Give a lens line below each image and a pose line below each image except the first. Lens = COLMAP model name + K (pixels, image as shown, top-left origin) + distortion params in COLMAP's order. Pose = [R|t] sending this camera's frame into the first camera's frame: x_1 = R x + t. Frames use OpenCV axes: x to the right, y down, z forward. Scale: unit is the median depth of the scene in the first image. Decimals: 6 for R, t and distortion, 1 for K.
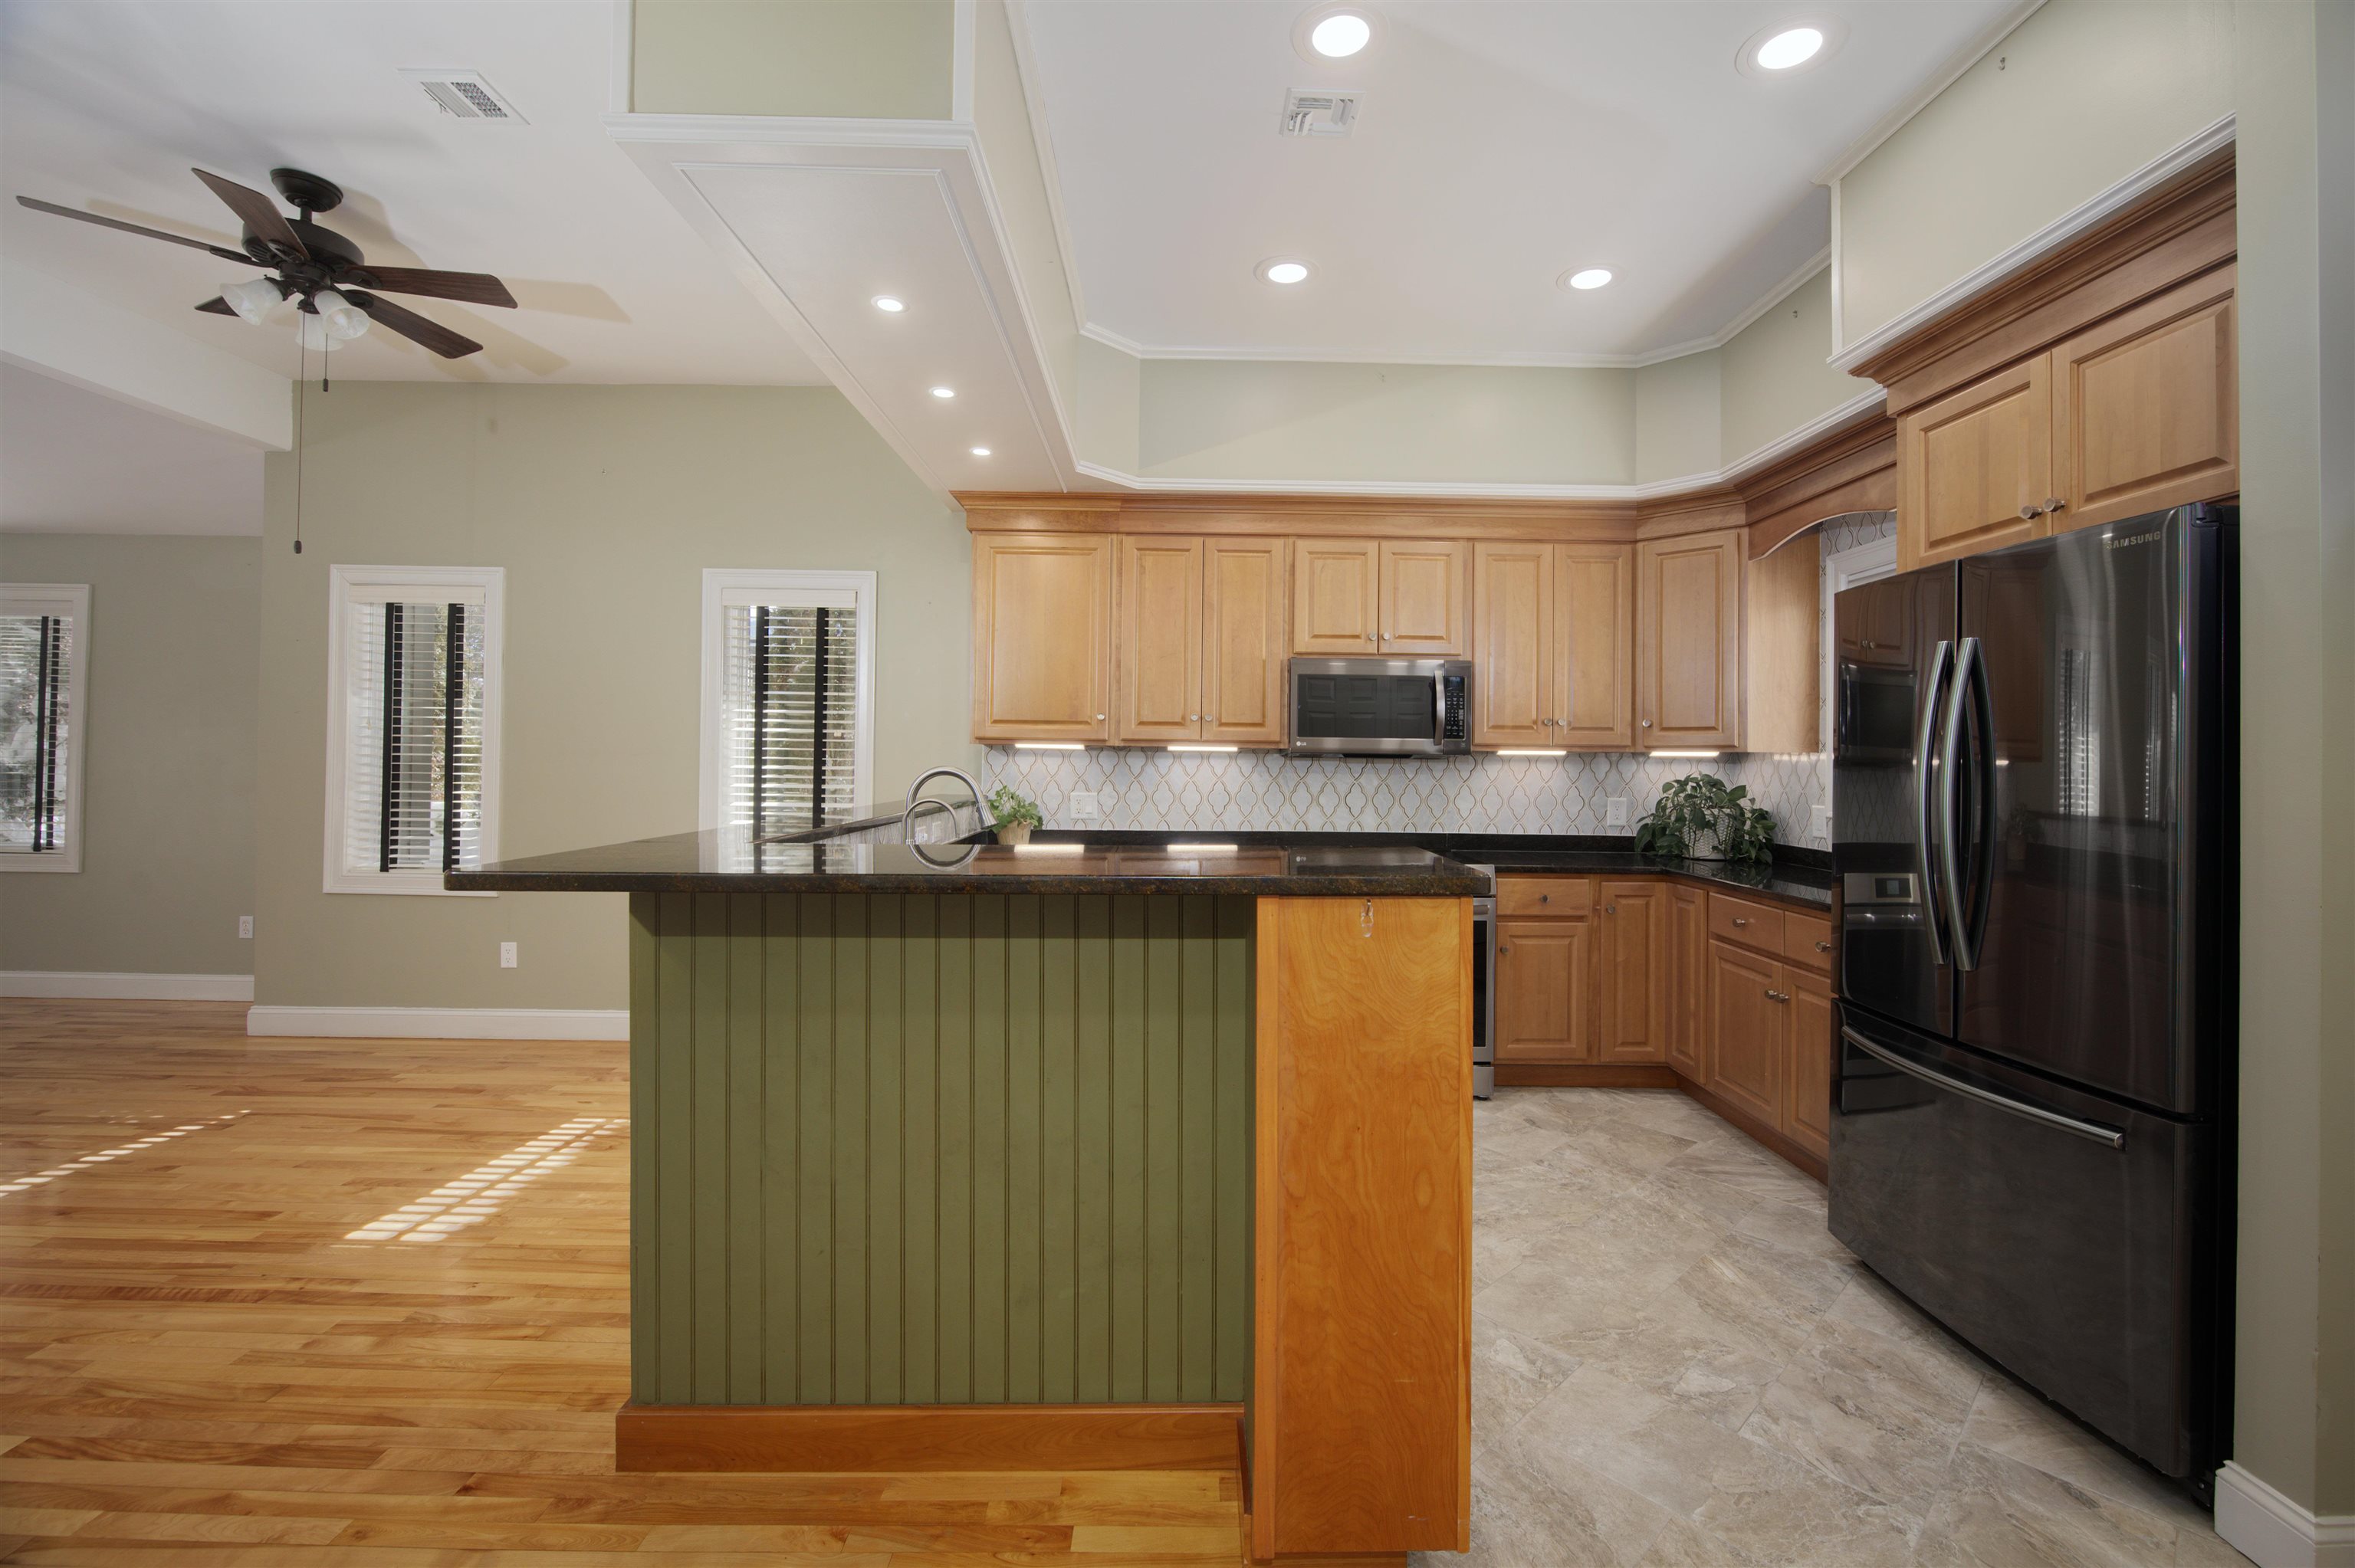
lens RADIAL K [[918.9, 0, 1236.8], [0, 918.9, 755.4], [0, 0, 1]] dist [-0.001605, -0.001043]
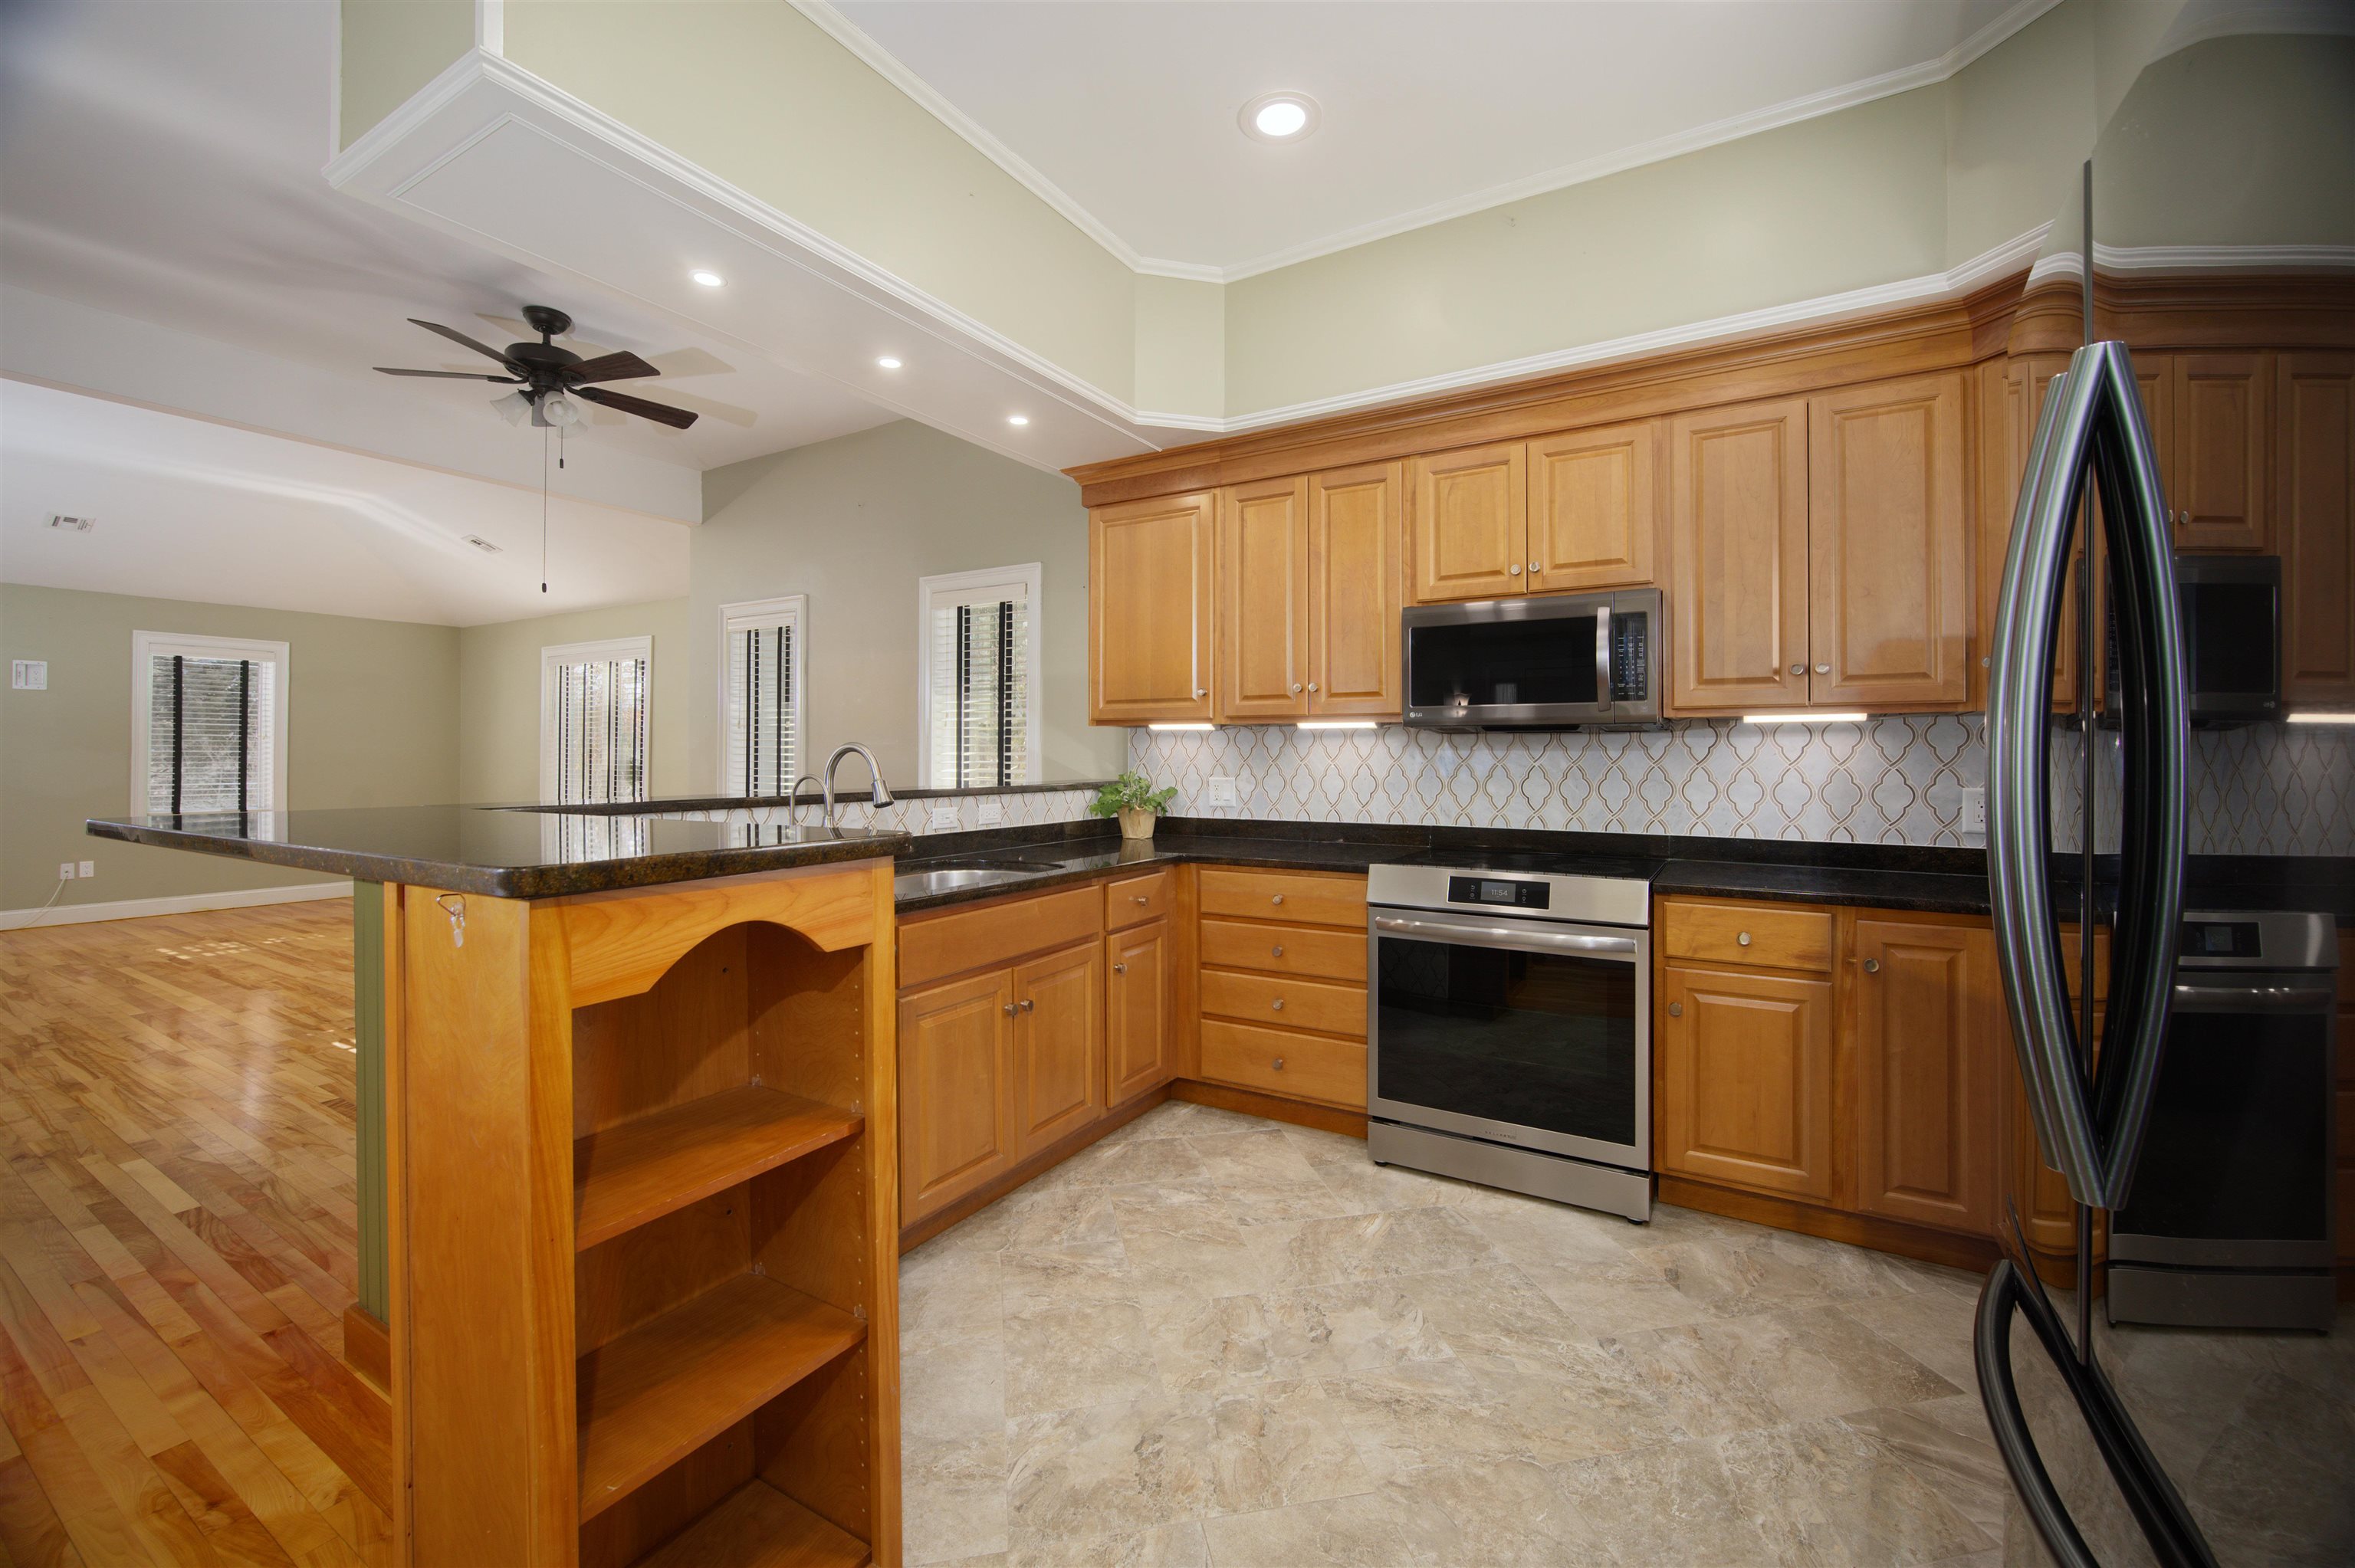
lens RADIAL K [[918.9, 0, 1234.2], [0, 918.9, 751.5], [0, 0, 1]] dist [-0.001605, -0.001043]
pose [[0.856911, -0.013532, -0.515287, 0.334317], [0.013156, 0.999904, -0.004381, 0.019864], [0.515297, -0.003025, 0.857007, 0.234712]]
